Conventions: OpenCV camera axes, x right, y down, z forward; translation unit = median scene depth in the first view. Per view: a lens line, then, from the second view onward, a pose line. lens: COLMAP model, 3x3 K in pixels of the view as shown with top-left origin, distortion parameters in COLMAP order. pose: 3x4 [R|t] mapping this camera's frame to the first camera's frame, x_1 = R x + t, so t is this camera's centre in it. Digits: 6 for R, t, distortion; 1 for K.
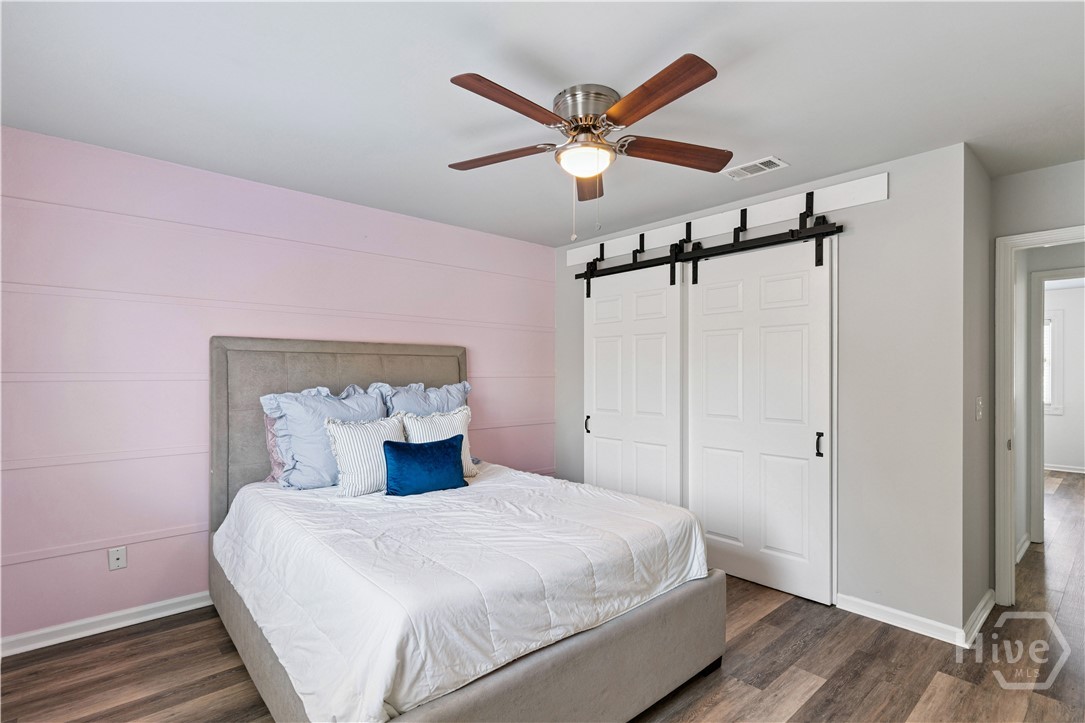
lens RADIAL K [[514.9, 0, 542.4], [0, 514.9, 376.3], [0, 0, 1]] dist [-0.001107, -0.000265]
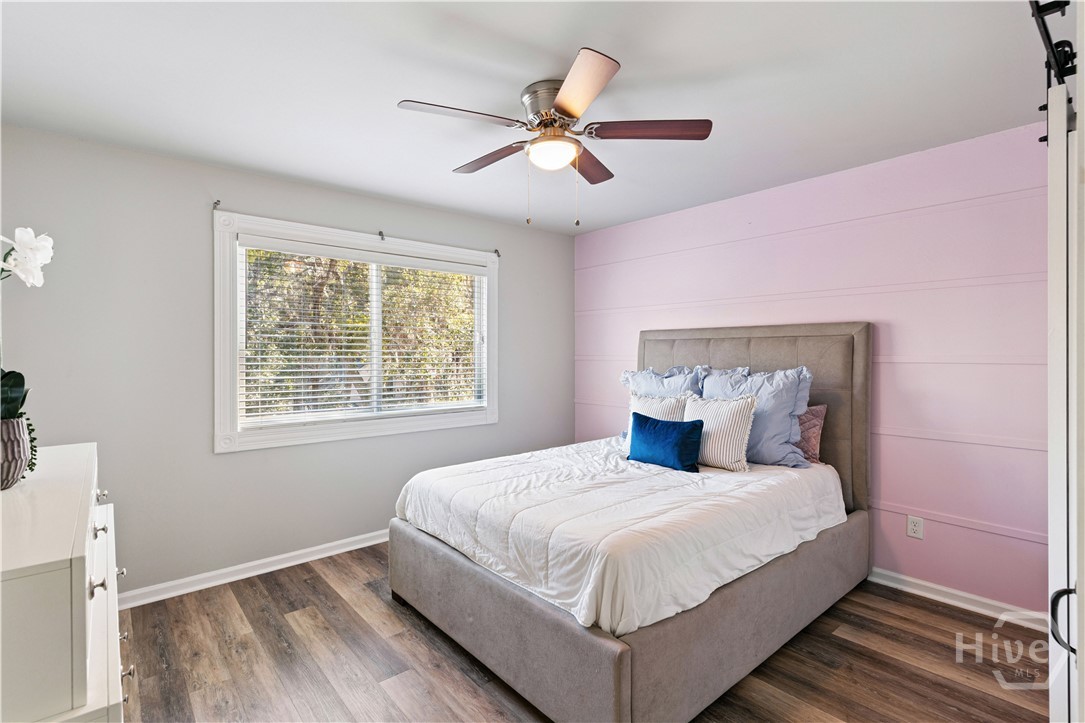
lens RADIAL K [[514.1, 0, 542.5], [0, 514.1, 361.5], [0, 0, 1]] dist [0.000100, 0.000103]
pose [[-0.012620, 0.008562, -0.999884, 1.104763], [-0.007758, 0.999932, 0.008661, -0.004053], [0.999890, 0.007866, -0.012553, 0.977907]]
